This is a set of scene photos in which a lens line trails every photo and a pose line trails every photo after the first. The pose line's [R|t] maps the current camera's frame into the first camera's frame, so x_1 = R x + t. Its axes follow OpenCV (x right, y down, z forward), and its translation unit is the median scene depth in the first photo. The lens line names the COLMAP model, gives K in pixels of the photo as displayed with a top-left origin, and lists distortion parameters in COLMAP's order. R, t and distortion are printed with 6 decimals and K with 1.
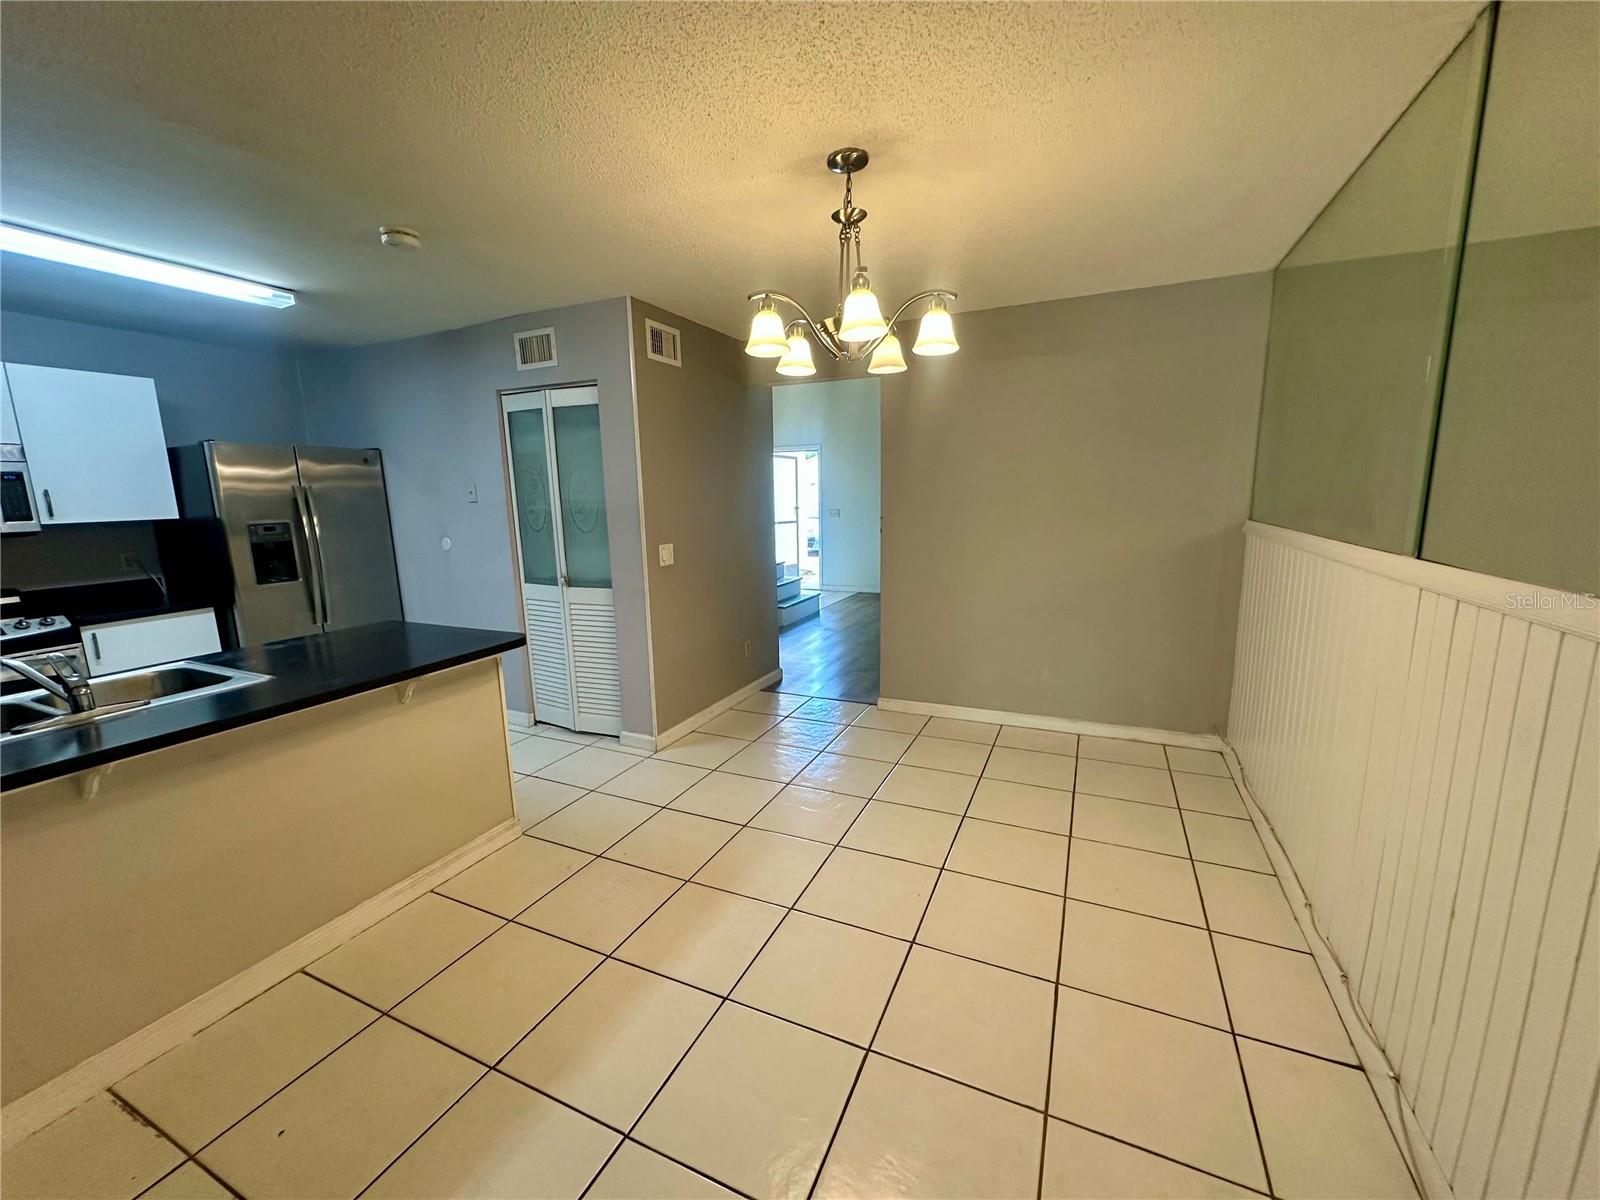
lens RADIAL K [[638.2, 0, 801.1], [0, 638.2, 599.4], [0, 0, 1]] dist [-0.003810, 0.001008]
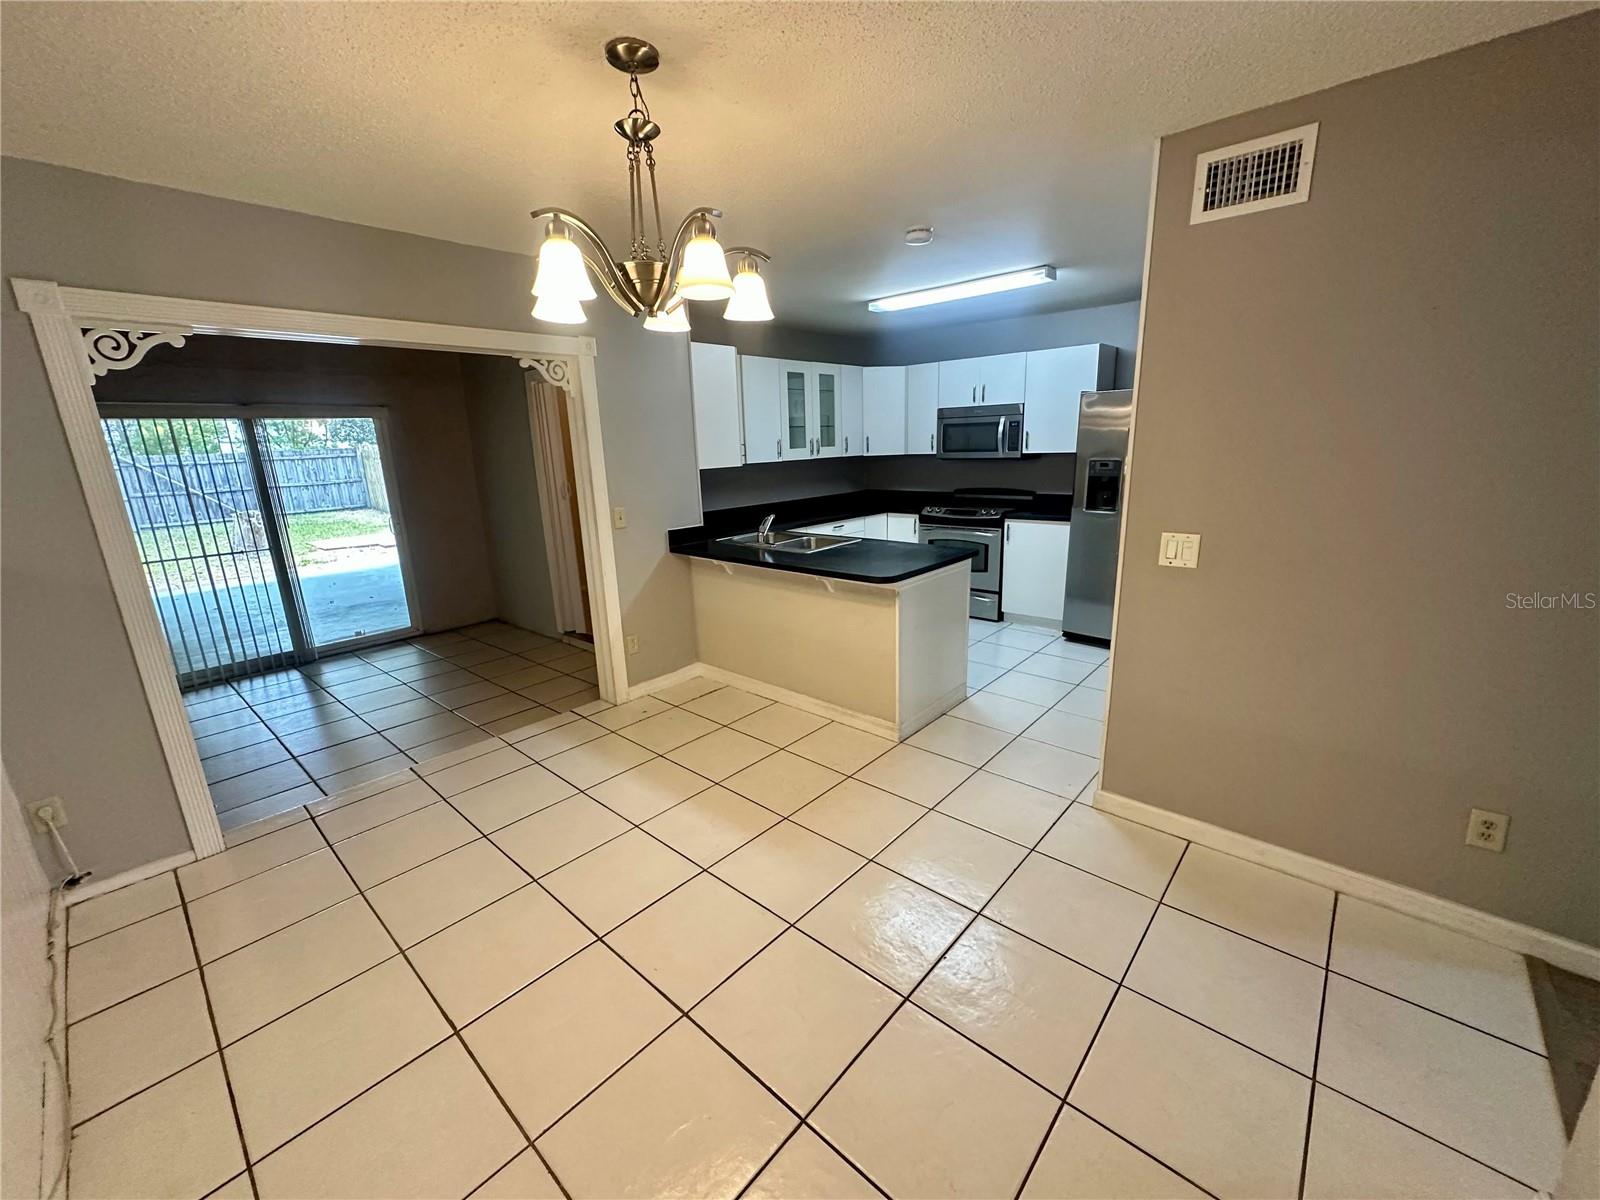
lens RADIAL K [[638.2, 0, 801.1], [0, 638.2, 599.4], [0, 0, 1]] dist [-0.003810, 0.001008]
pose [[-0.291042, 0.262228, -0.920071, 0.488319], [-0.123259, 0.943410, 0.307870, -0.172314], [0.948737, 0.203010, -0.242249, 0.815320]]
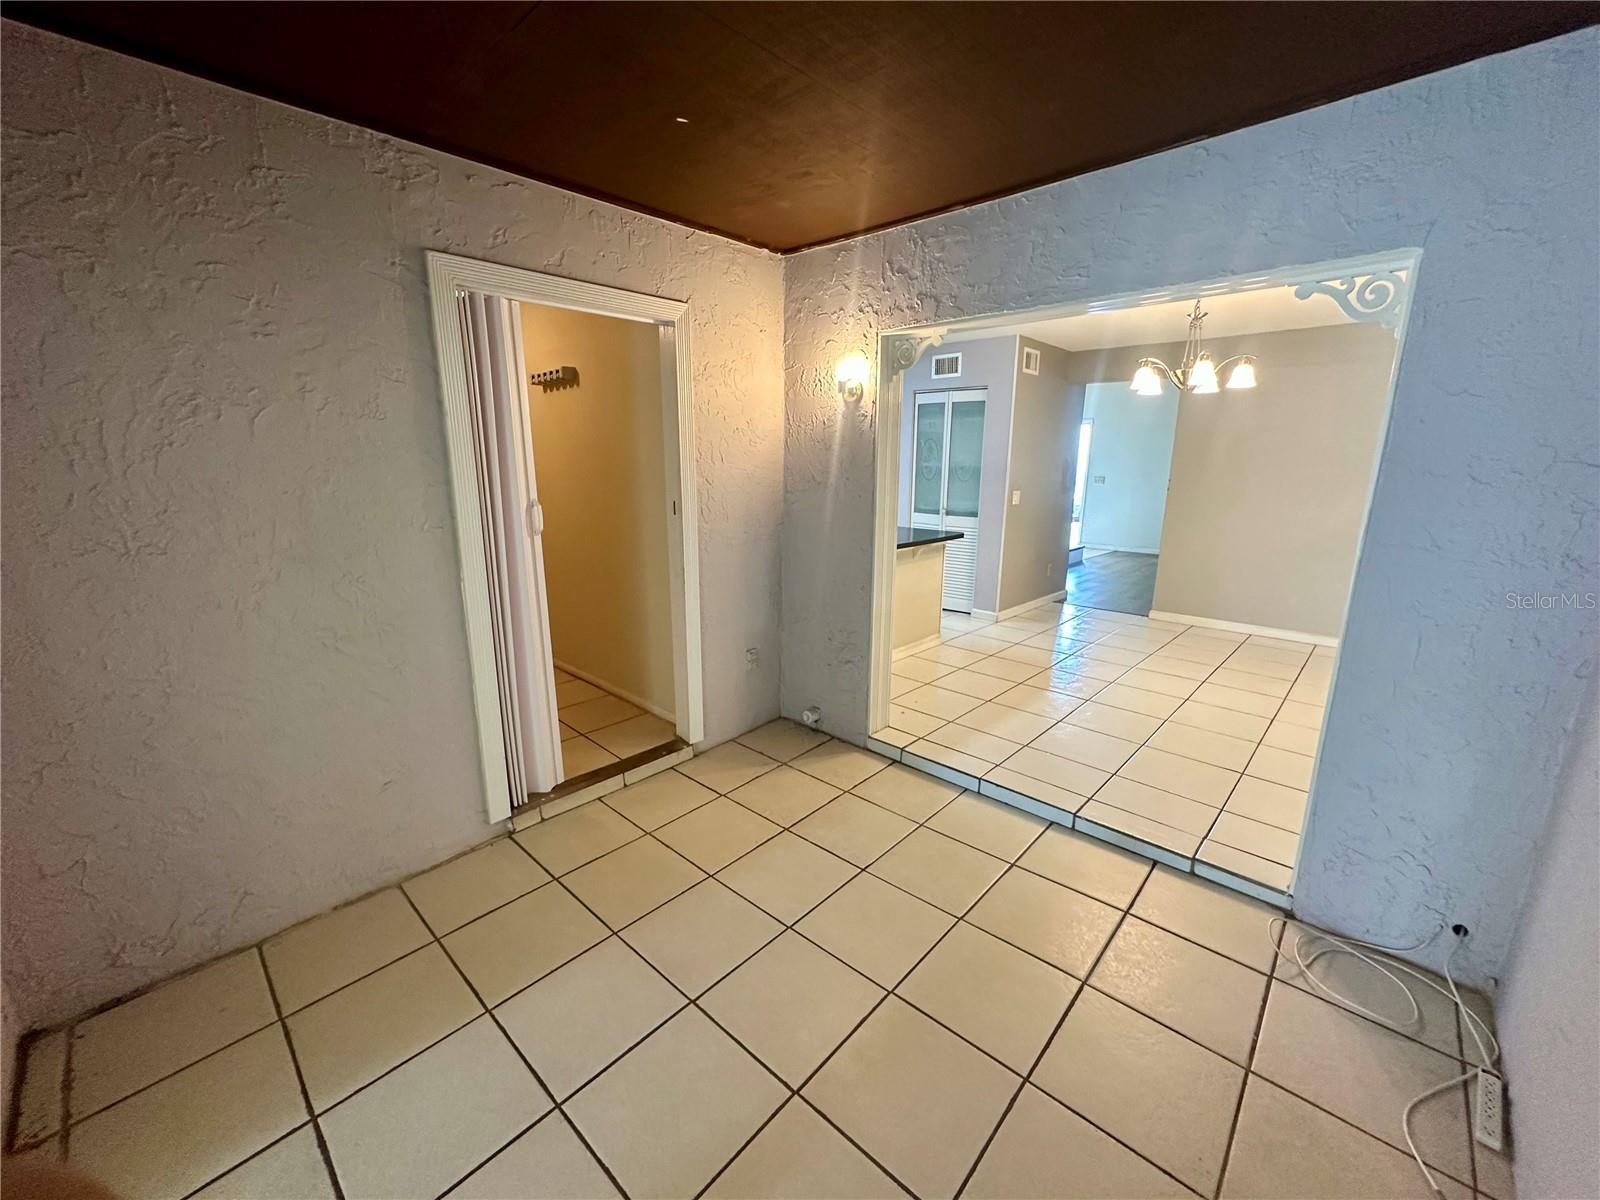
lens RADIAL K [[638.2, 0, 801.1], [0, 638.2, 599.4], [0, 0, 1]] dist [-0.003810, 0.001008]
pose [[0.946416, 0.095359, -0.308551, -0.205588], [-0.079291, 0.994780, 0.064232, 0.120189], [0.313066, -0.036325, 0.949037, -0.661488]]
